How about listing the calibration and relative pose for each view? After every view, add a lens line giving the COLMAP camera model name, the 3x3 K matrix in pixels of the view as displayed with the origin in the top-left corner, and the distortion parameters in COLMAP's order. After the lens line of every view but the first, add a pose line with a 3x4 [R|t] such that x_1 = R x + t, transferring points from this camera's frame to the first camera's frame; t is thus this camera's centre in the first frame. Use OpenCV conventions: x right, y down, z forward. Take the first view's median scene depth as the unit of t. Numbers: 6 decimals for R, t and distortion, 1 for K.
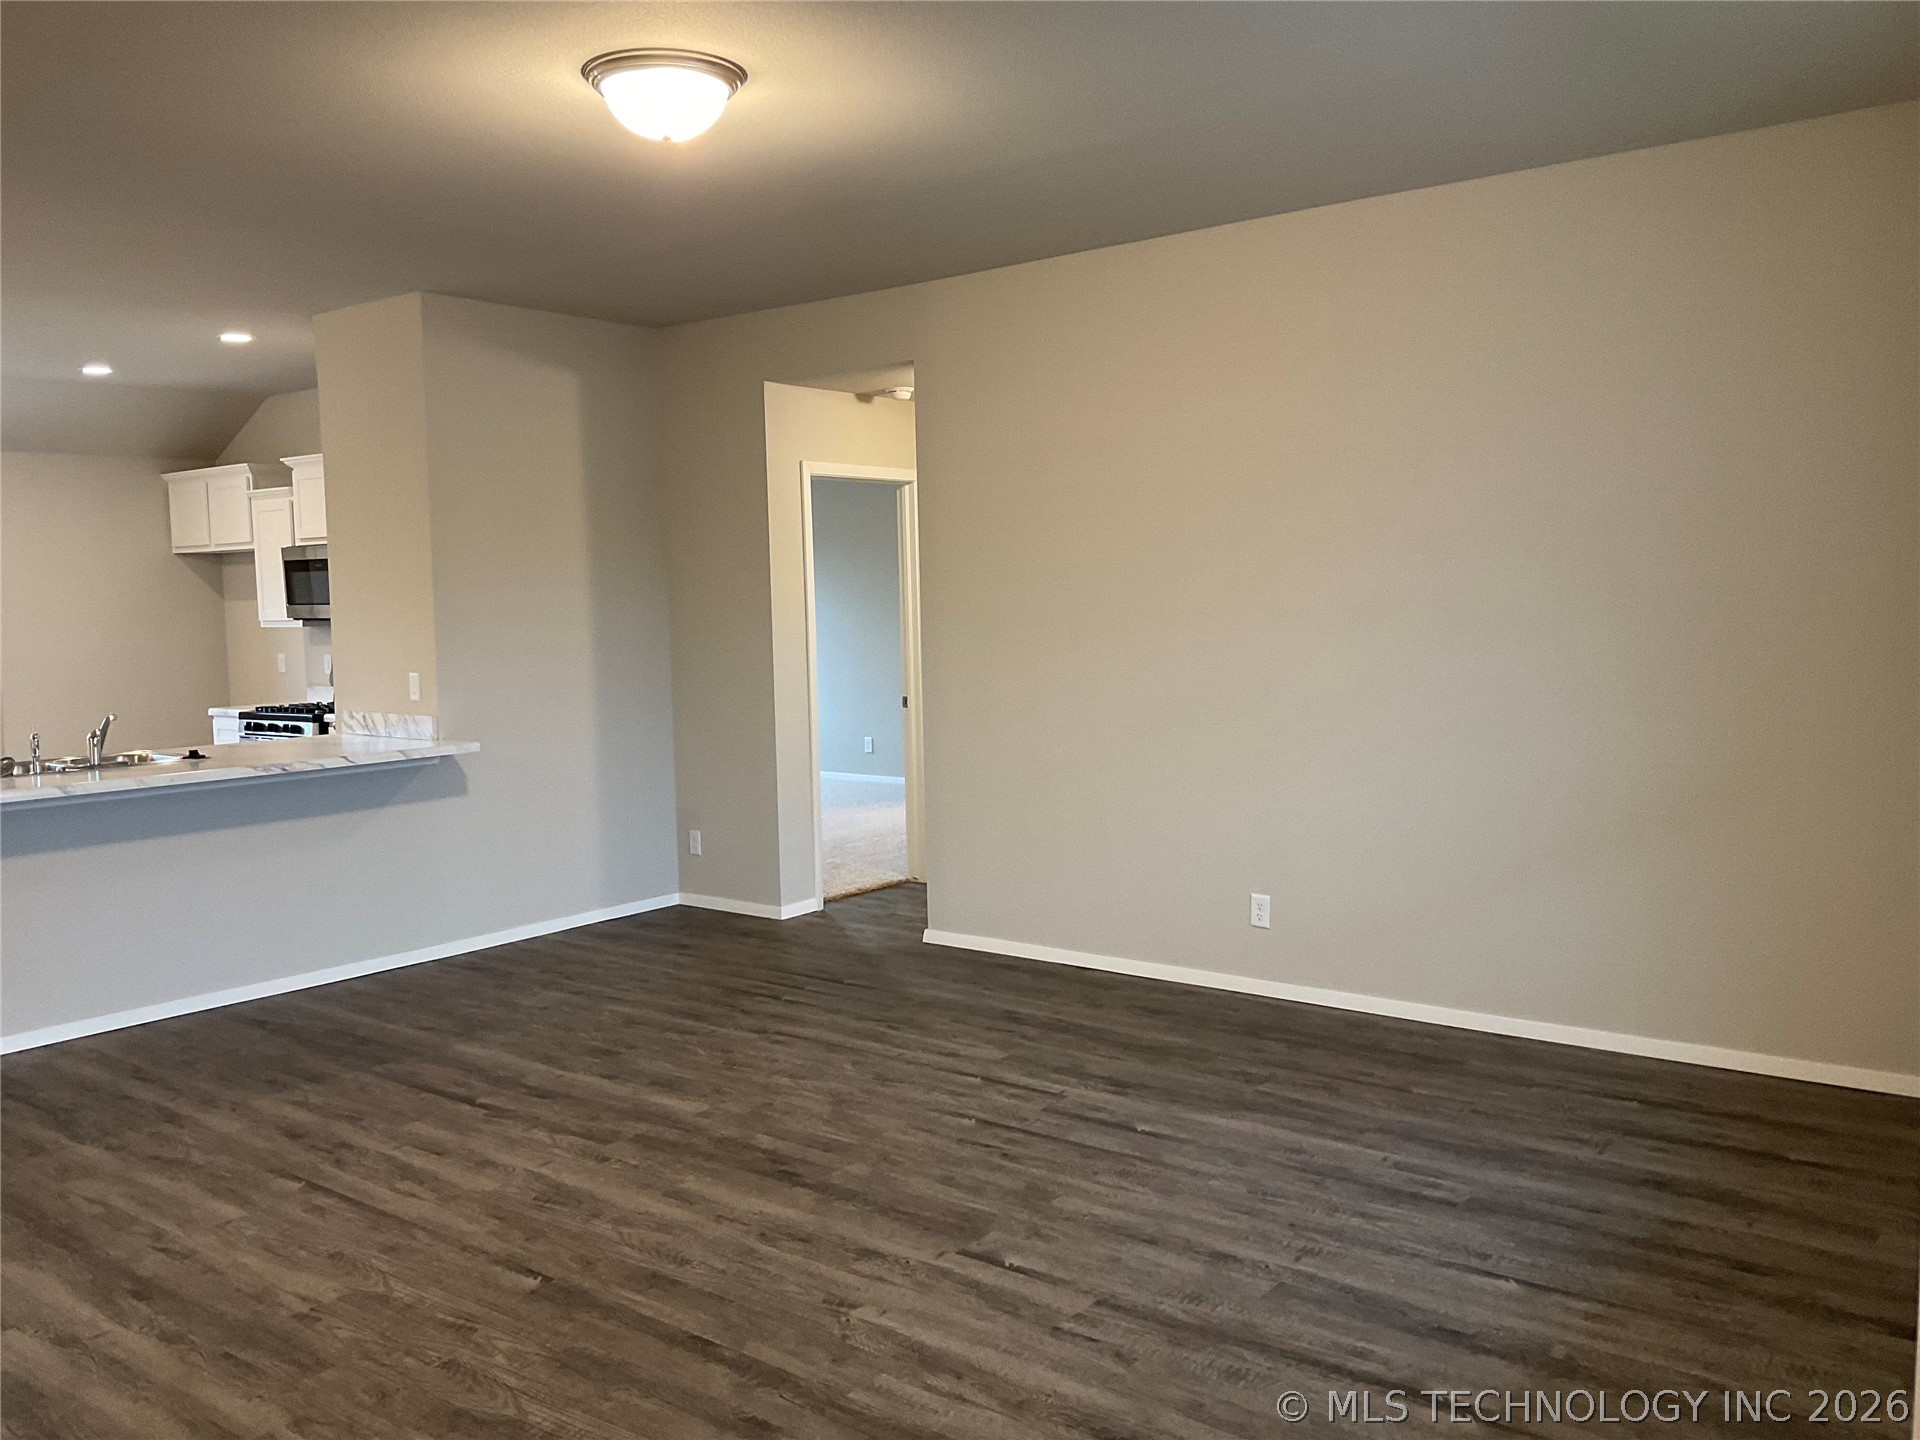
lens RADIAL K [[1581.1, 0, 953.8], [0, 1581.1, 707.8], [0, 0, 1]] dist [0.095599, -0.170110]
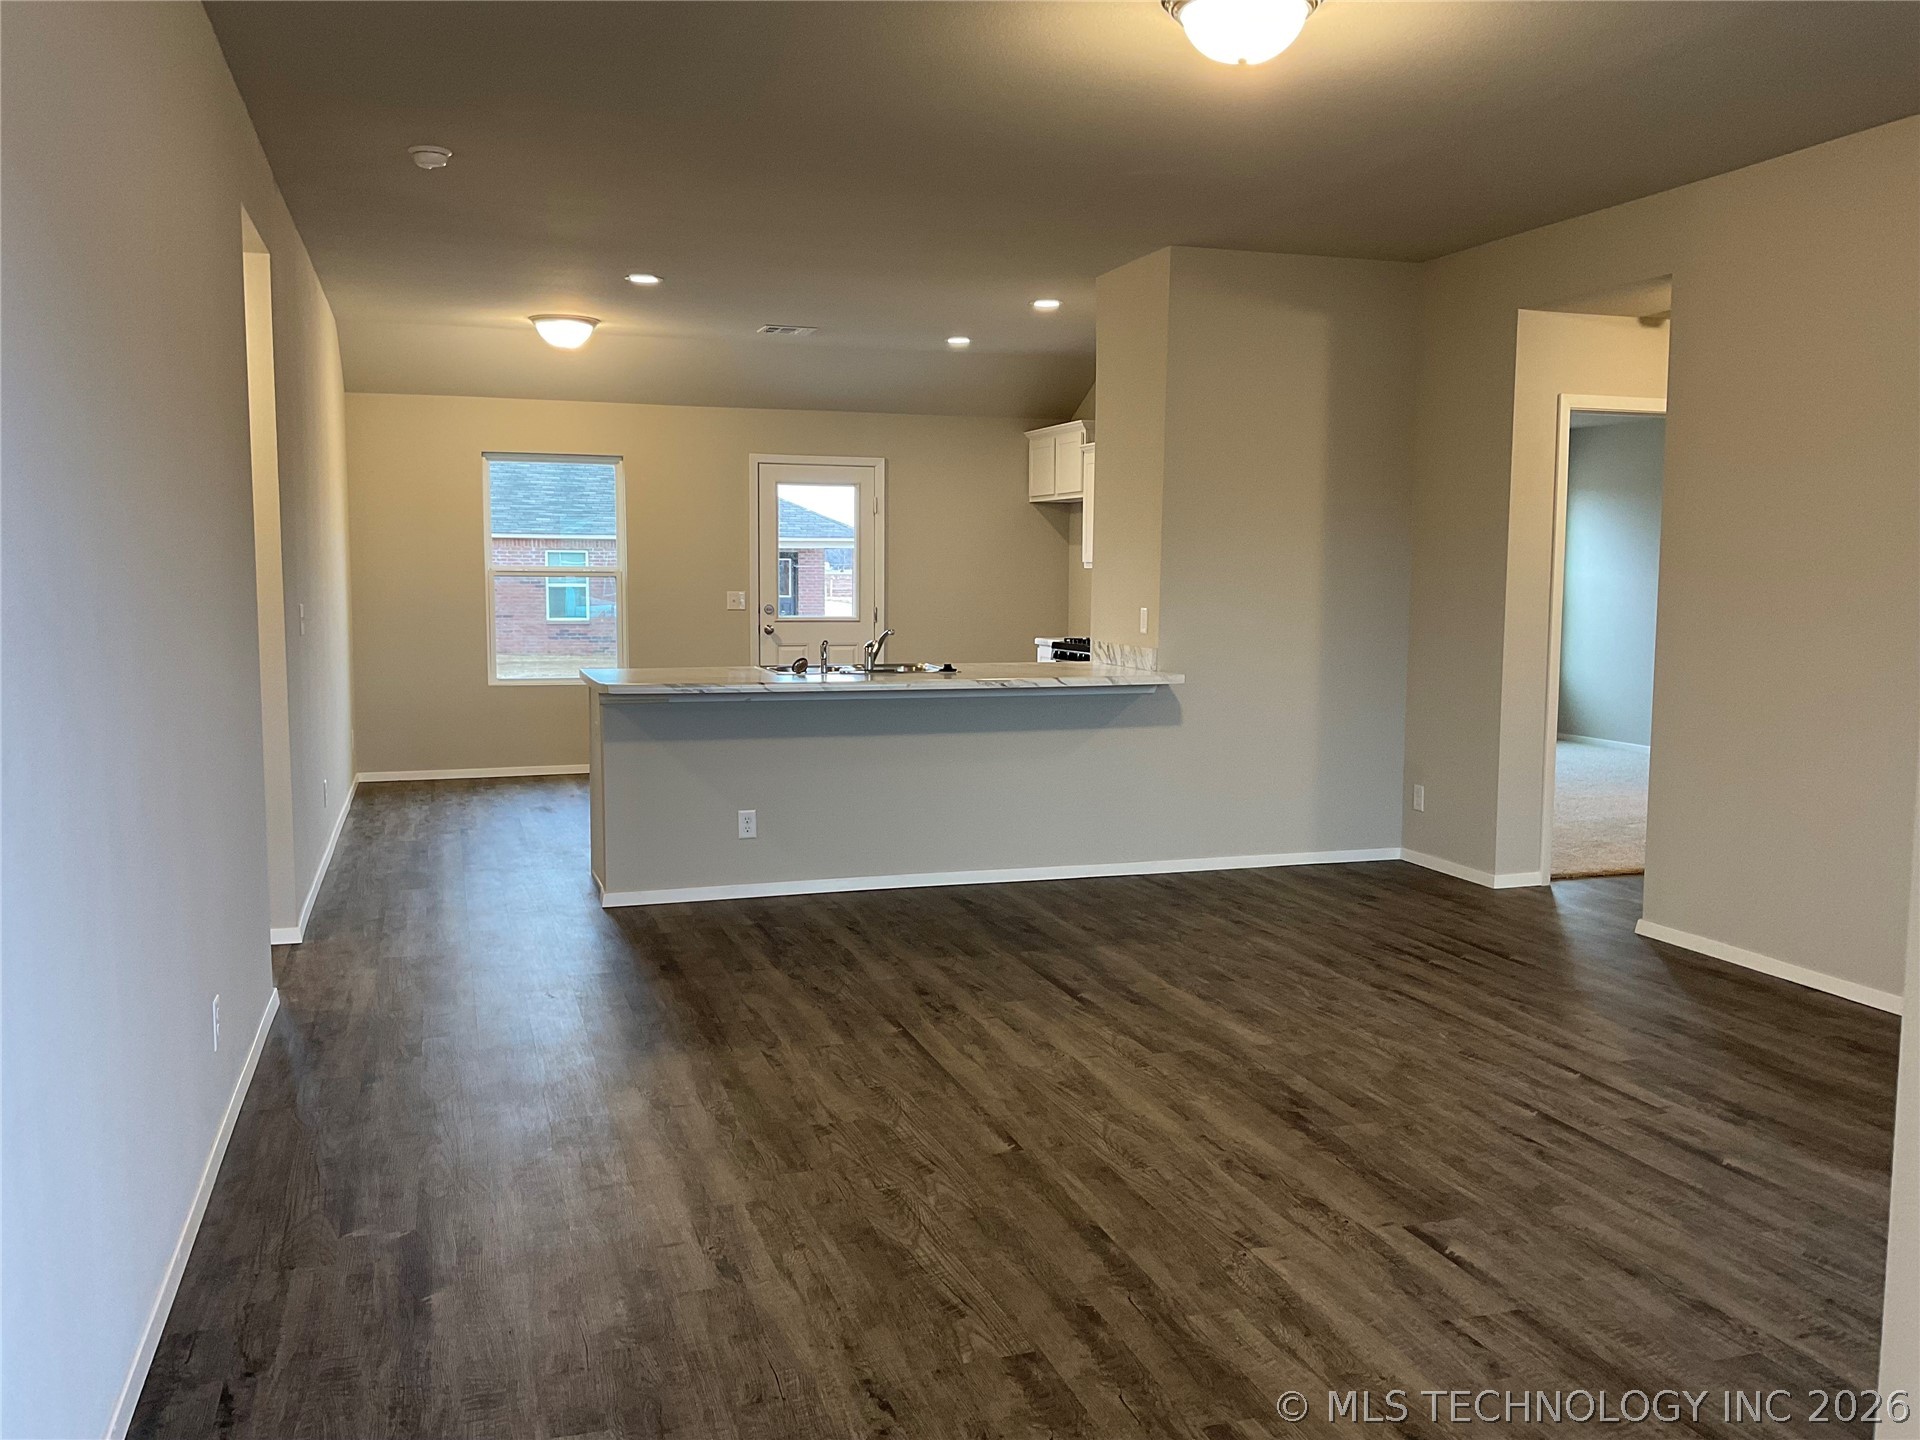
lens RADIAL K [[1581.1, 0, 957.9], [0, 1581.1, 709.9], [0, 0, 1]] dist [0.095599, -0.170110]
pose [[0.834060, 0.077886, -0.546148, 0.208584], [-0.064795, 0.996962, 0.043224, 0.012686], [0.547856, -0.000663, 0.836573, 0.057219]]
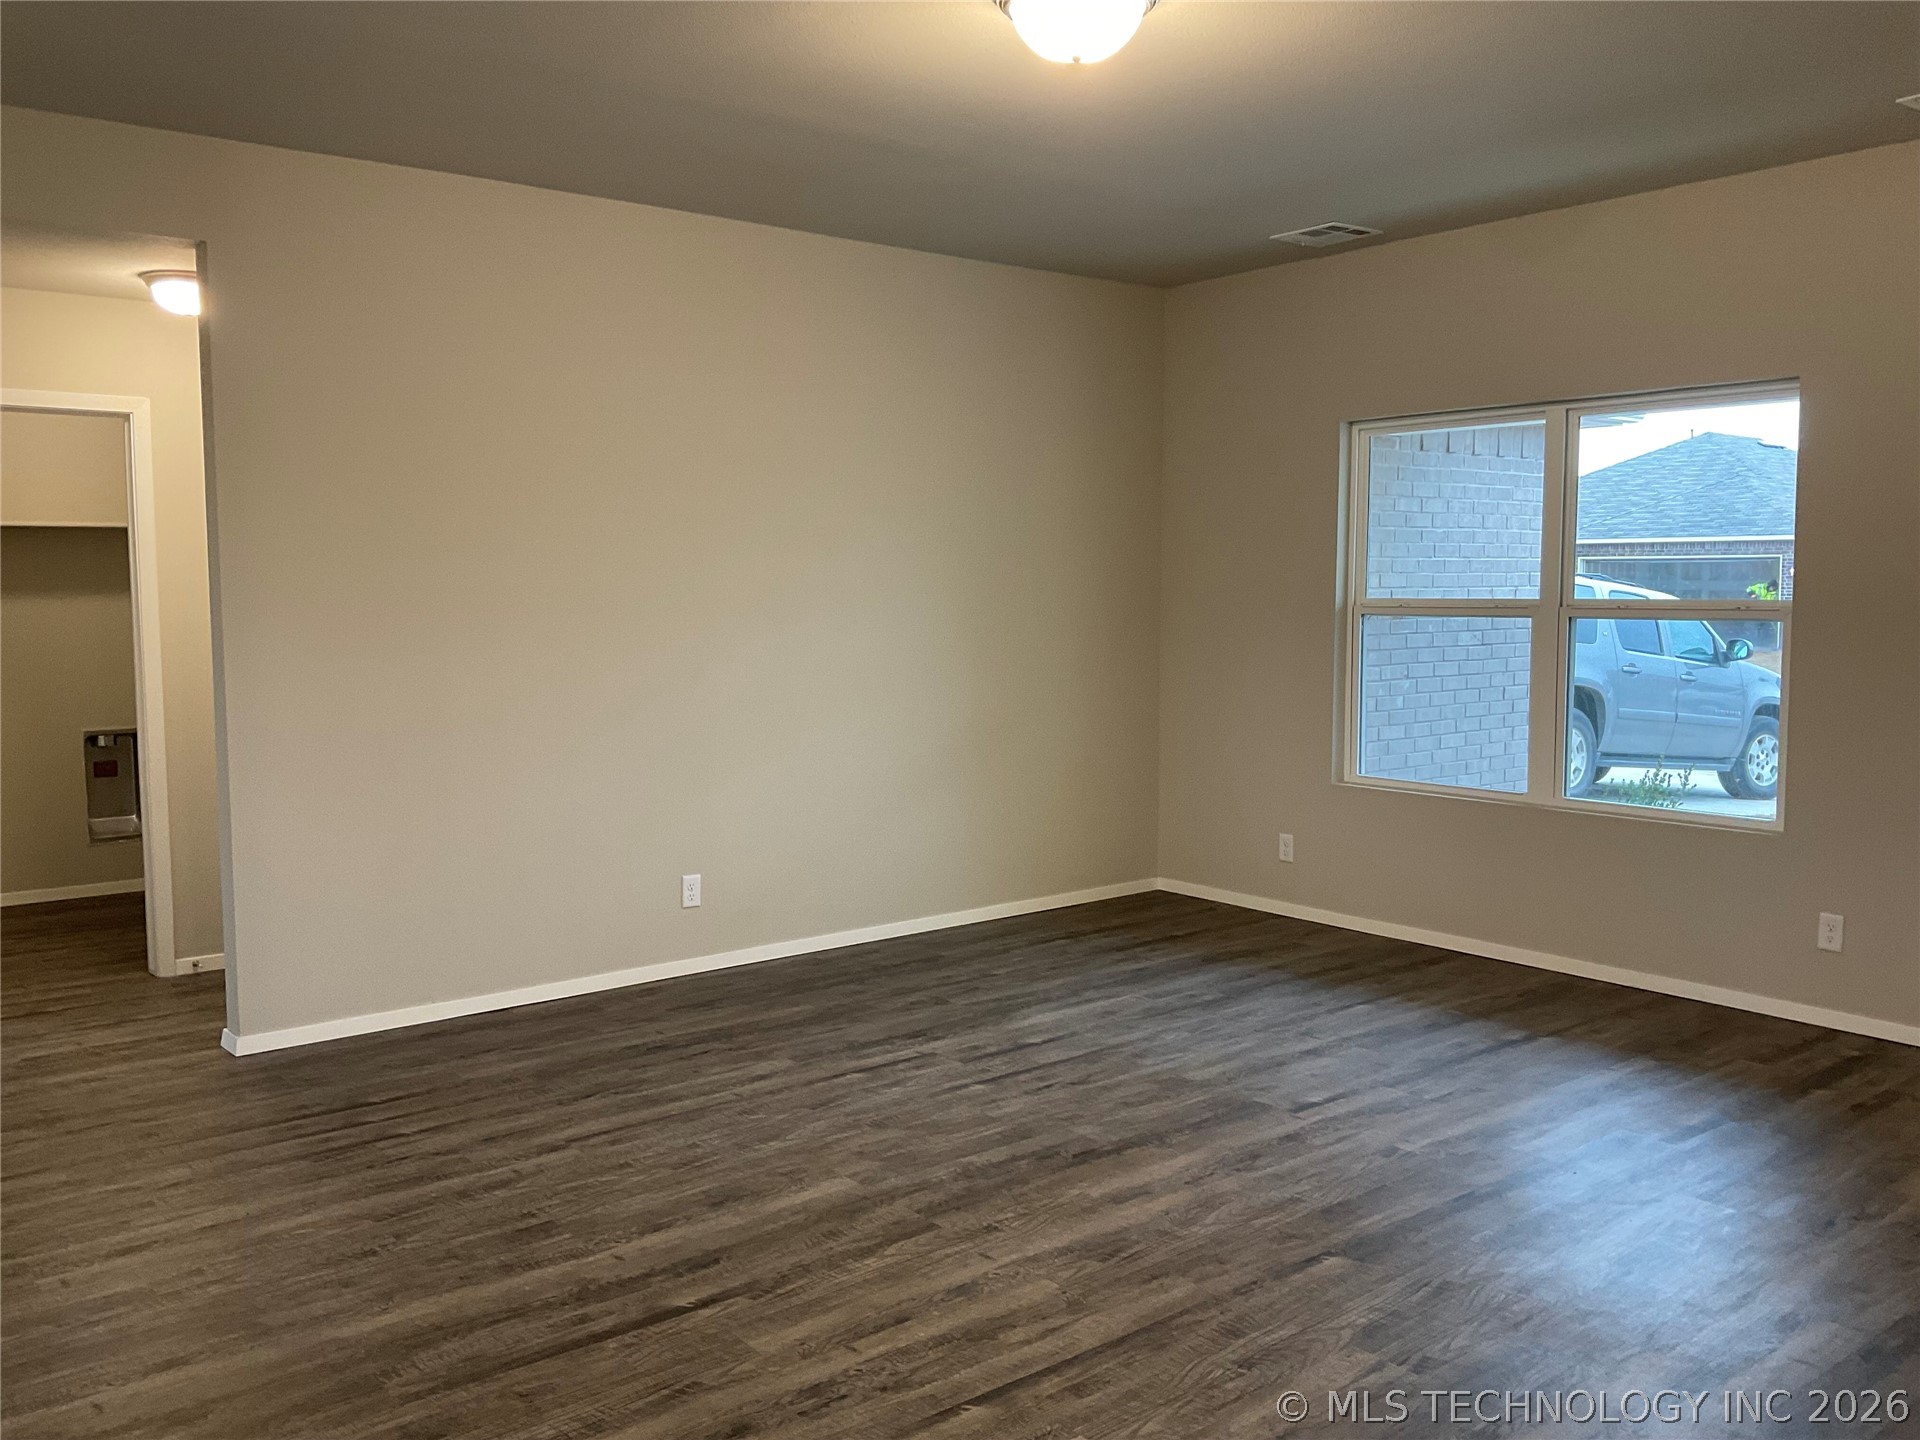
lens RADIAL K [[1581.1, 0, 958.5], [0, 1581.1, 712.4], [0, 0, 1]] dist [0.095599, -0.170110]
pose [[0.217285, -0.057114, 0.974436, -0.925535], [0.069380, 0.996665, 0.042946, -0.021624], [-0.973639, 0.058274, 0.220523, 0.740010]]
